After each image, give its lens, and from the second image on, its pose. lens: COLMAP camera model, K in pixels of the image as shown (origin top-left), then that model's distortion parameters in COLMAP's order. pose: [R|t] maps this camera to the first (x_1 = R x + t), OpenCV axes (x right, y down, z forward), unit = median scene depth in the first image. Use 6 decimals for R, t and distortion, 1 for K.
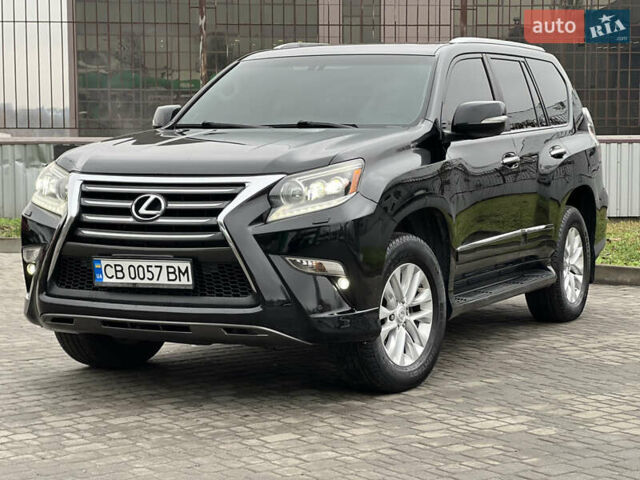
lens RADIAL K [[1471.3, 0, 320.0], [0, 1471.3, 240.0], [0, 0, 1]] dist [-0.108651, 3.701327]
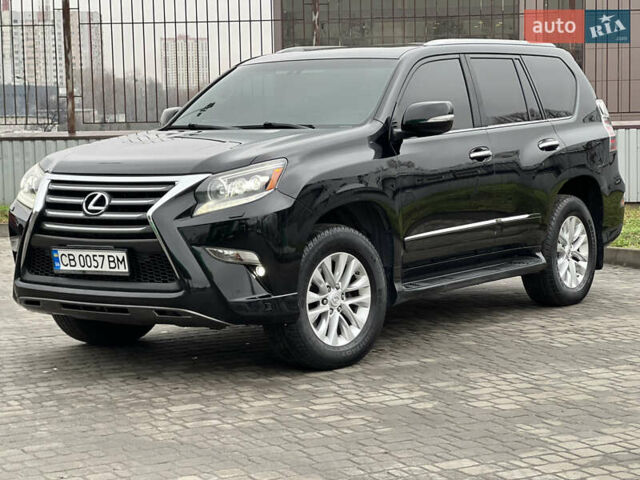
lens RADIAL K [[1471.3, 0, 320.0], [0, 1471.3, 240.0], [0, 0, 1]] dist [-0.108651, 3.701327]
pose [[0.986972, -0.001796, -0.160881, 0.233602], [0.003899, 0.999911, 0.012757, -0.007864], [0.160844, -0.013218, 0.986891, -0.089671]]
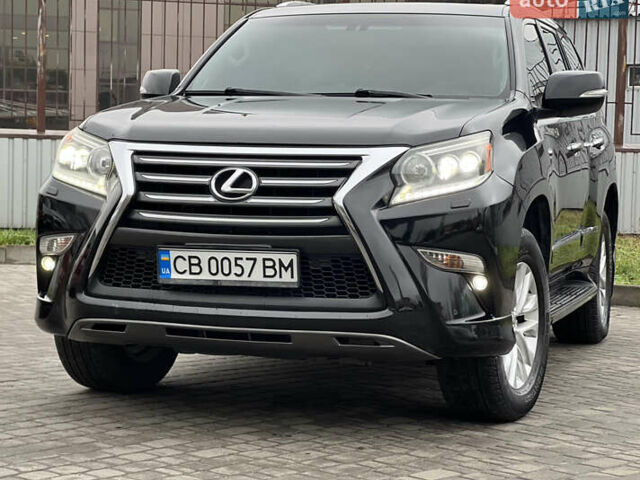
lens RADIAL K [[1649.8, 0, 281.6], [0, 1649.8, 240.0], [0, 0, 1]] dist [-0.186172, 5.474157]
pose [[0.988254, 0.017347, 0.151833, -0.223241], [-0.014737, 0.999724, -0.018298, 0.023287], [-0.152108, 0.015845, 0.988237, 0.121534]]
